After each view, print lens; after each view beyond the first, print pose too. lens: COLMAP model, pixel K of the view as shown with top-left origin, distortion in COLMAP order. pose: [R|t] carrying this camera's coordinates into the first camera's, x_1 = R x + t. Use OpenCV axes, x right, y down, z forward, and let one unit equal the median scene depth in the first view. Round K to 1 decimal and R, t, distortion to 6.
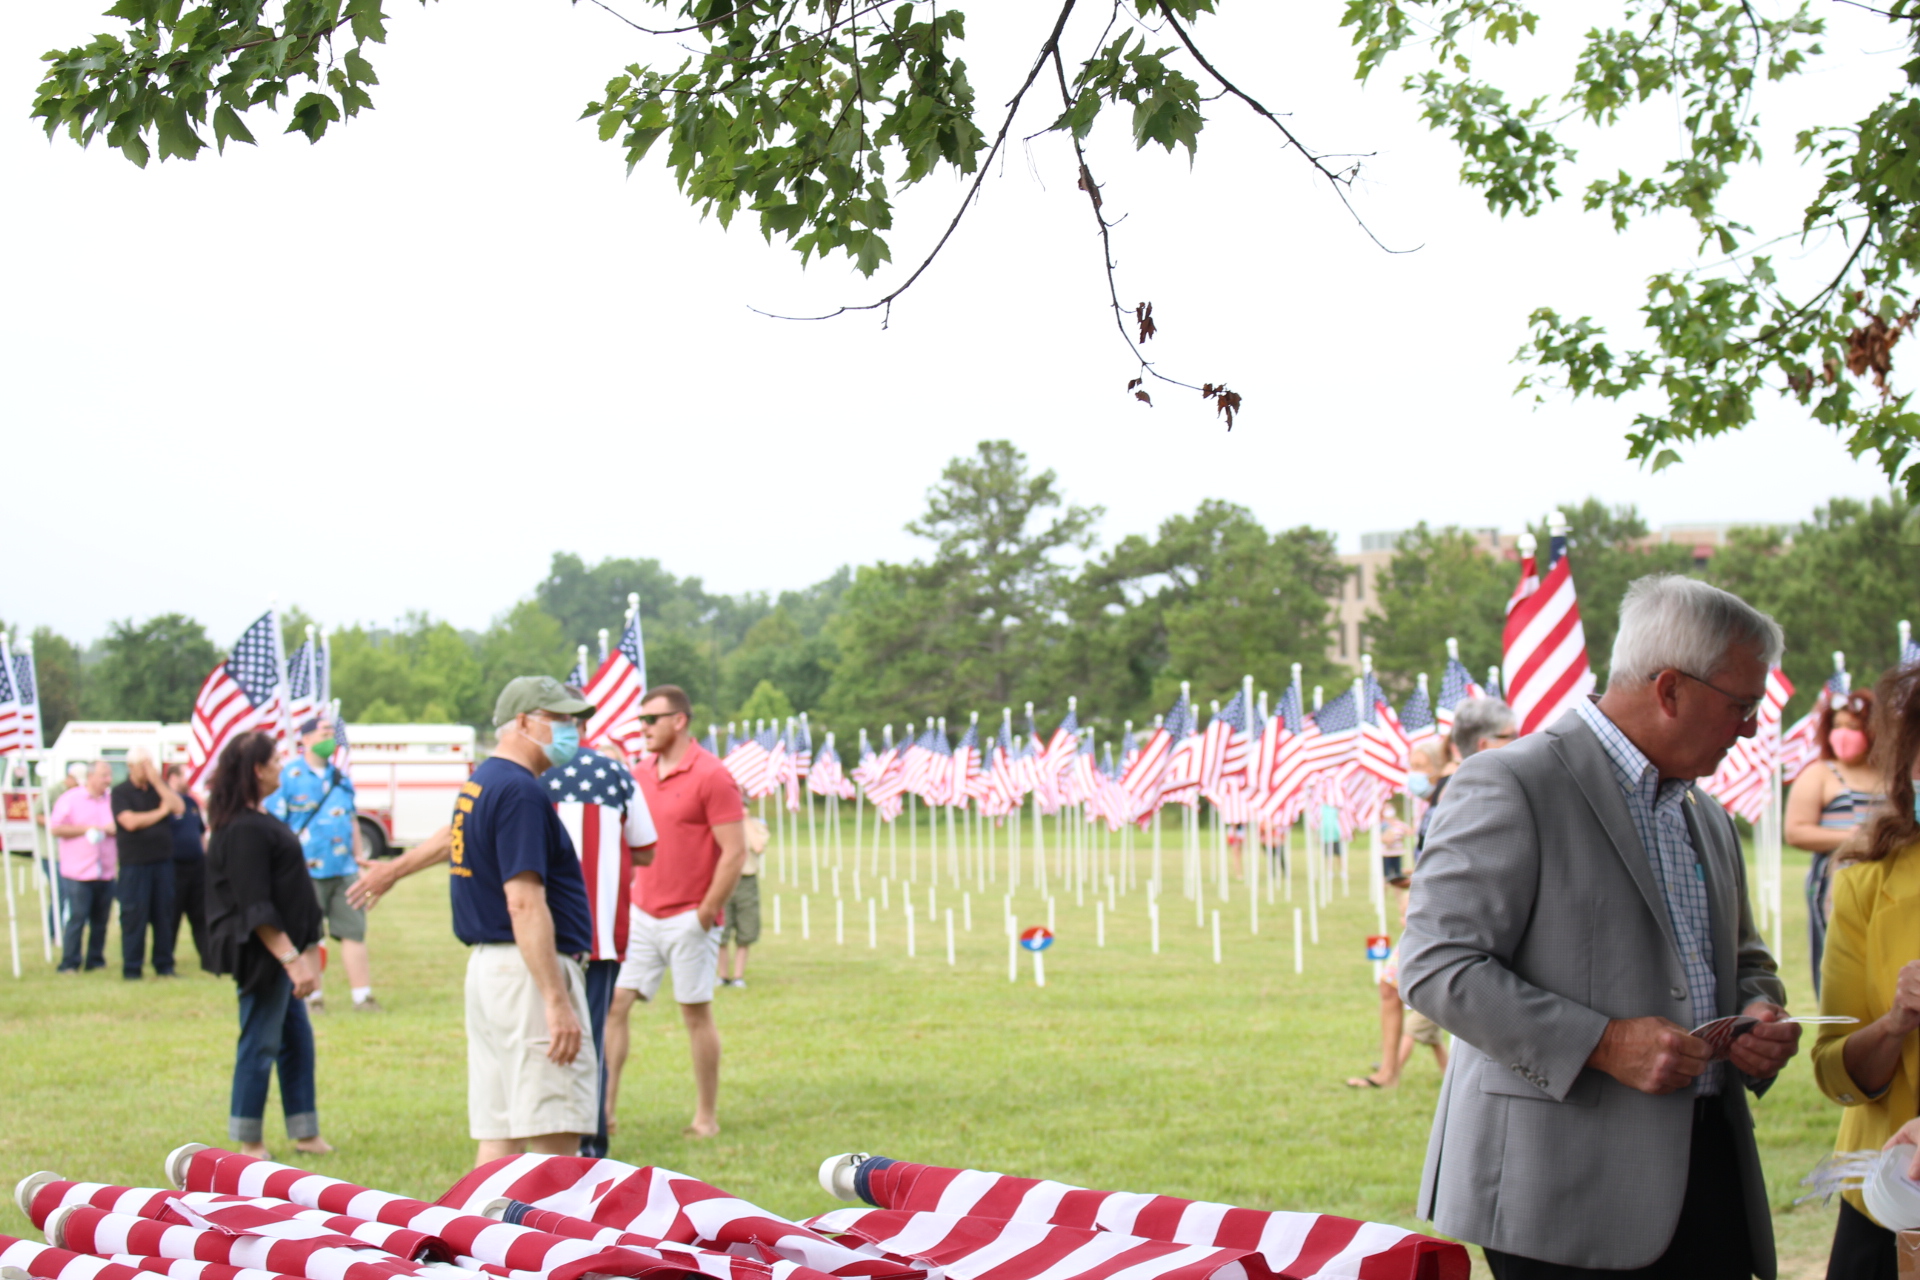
lens RADIAL K [[4751.6, 0, 960.0], [0, 4751.6, 640.0], [0, 0, 1]] dist [0.016530, 1.019166]
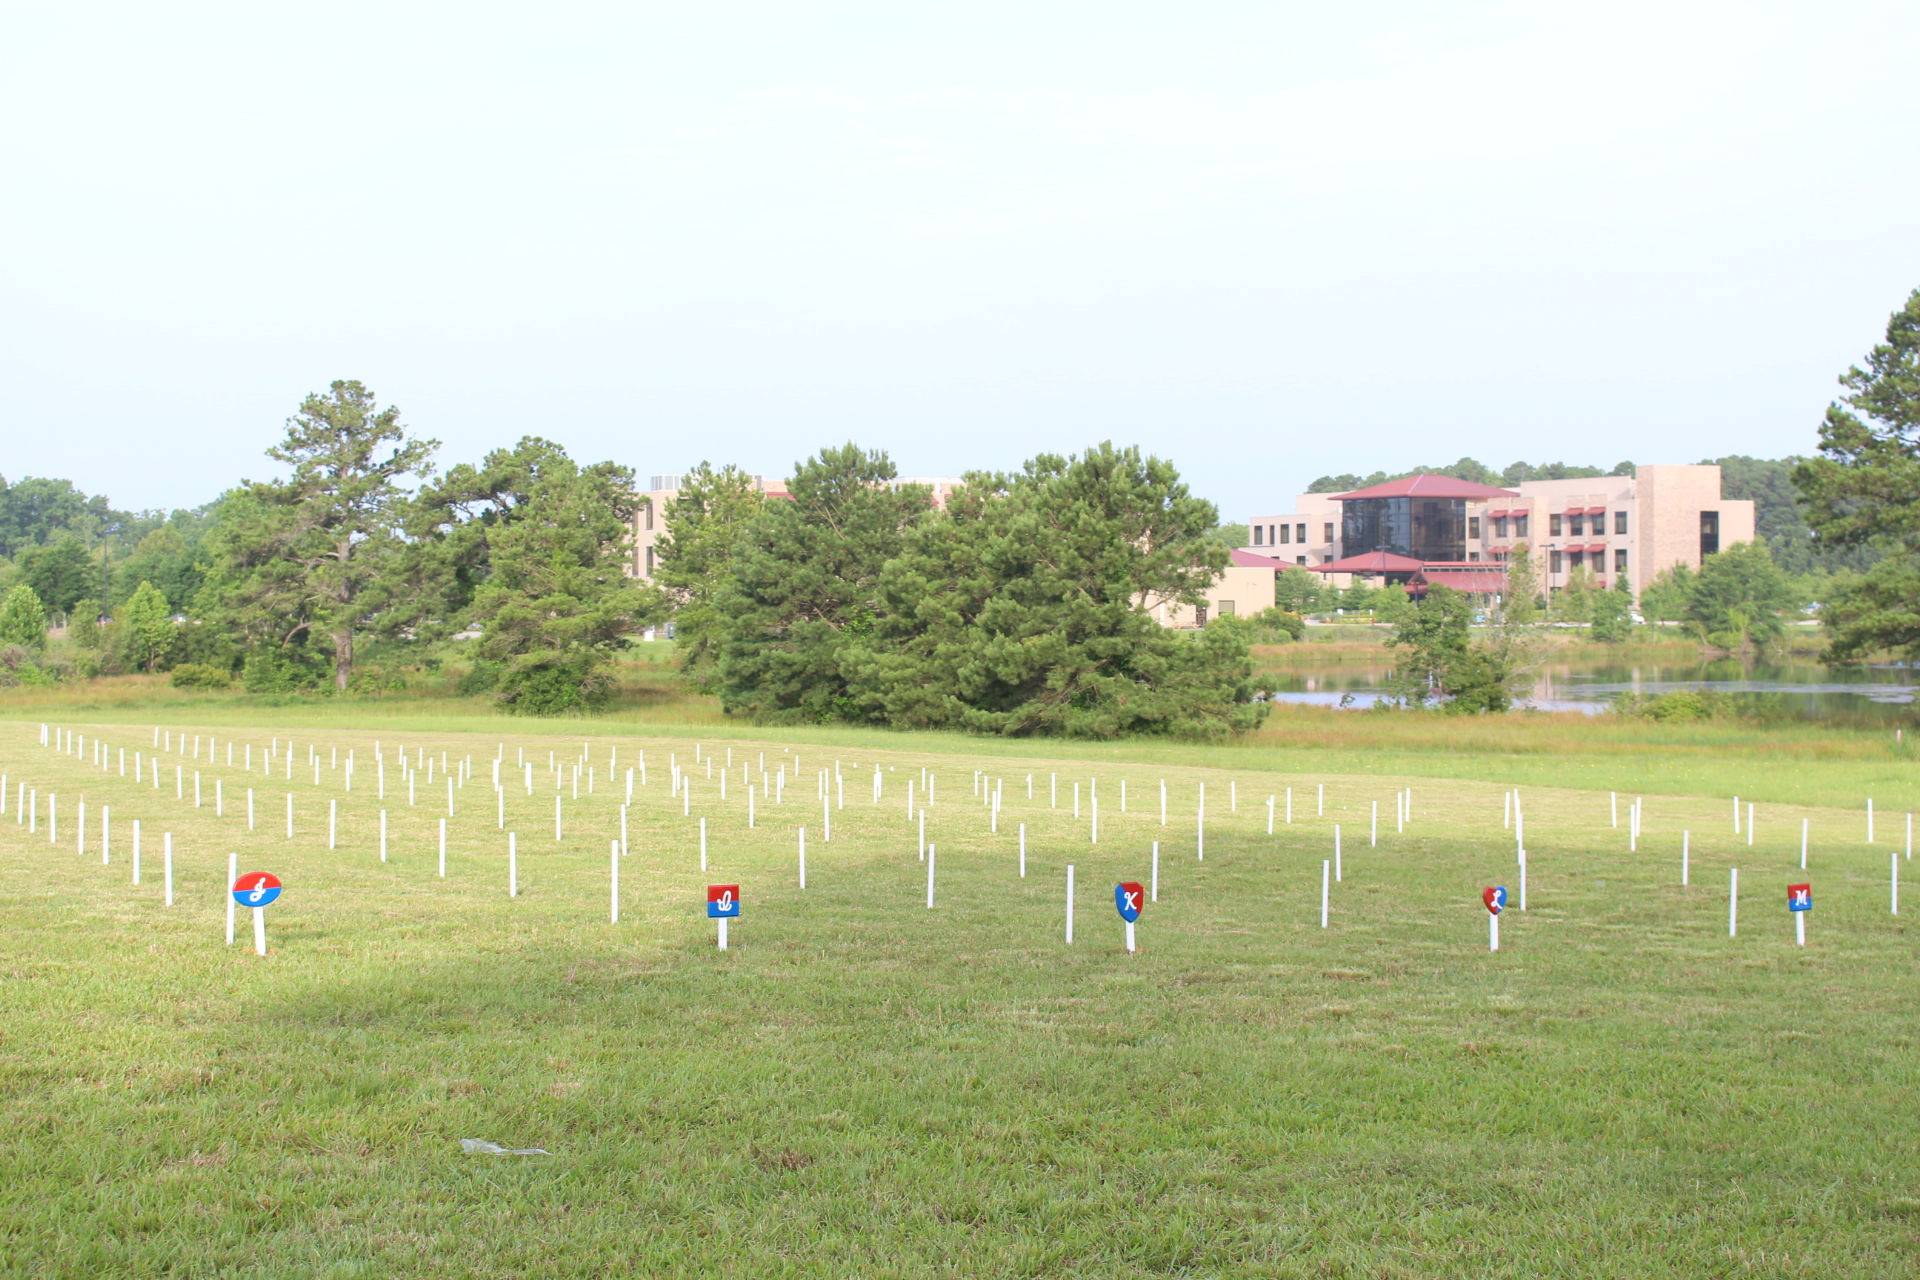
lens RADIAL K [[2922.1, 0, 960.0], [0, 2922.1, 640.0], [0, 0, 1]] dist [-0.040039, 0.042468]
pose [[0.980274, 0.025209, 0.196031, 0.016272], [-0.028455, 0.999500, 0.013760, 0.007993], [-0.195586, -0.019066, 0.980501, 0.258816]]
